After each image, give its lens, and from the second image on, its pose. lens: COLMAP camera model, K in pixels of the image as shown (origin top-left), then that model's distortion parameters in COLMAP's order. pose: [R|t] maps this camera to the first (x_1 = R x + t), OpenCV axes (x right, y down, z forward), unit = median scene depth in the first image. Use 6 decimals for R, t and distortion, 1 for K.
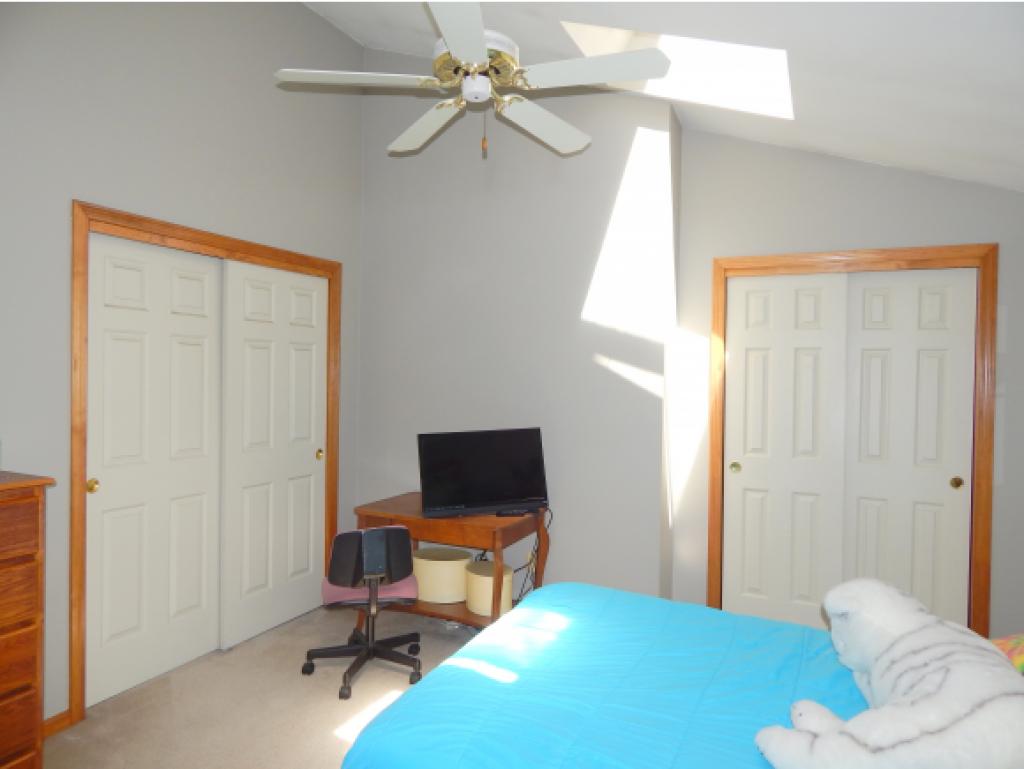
lens RADIAL K [[672.2, 0, 512.0], [0, 672.2, 384.5], [0, 0, 1]] dist [0.002407, -0.000978]
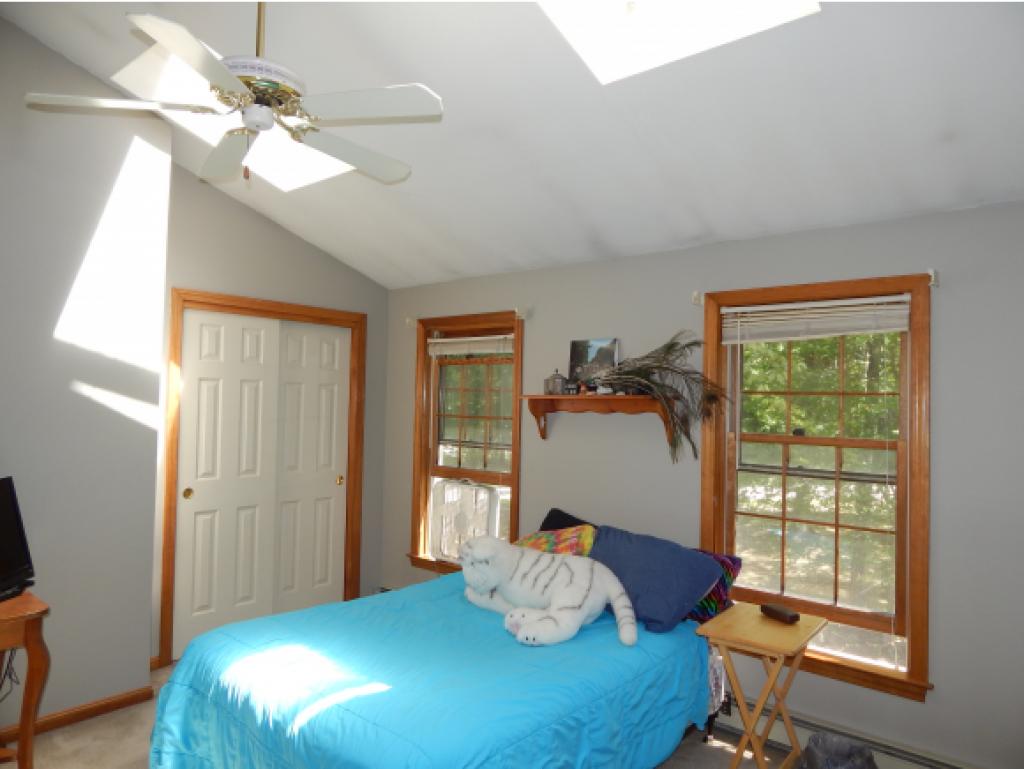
lens RADIAL K [[672.2, 0, 512.0], [0, 672.2, 384.5], [0, 0, 1]] dist [0.002407, -0.000978]
pose [[0.306390, 0.016790, 0.951758, -0.512935], [-0.000203, 0.999846, -0.017573, -0.026405], [-0.951906, 0.005191, 0.306346, 0.220484]]
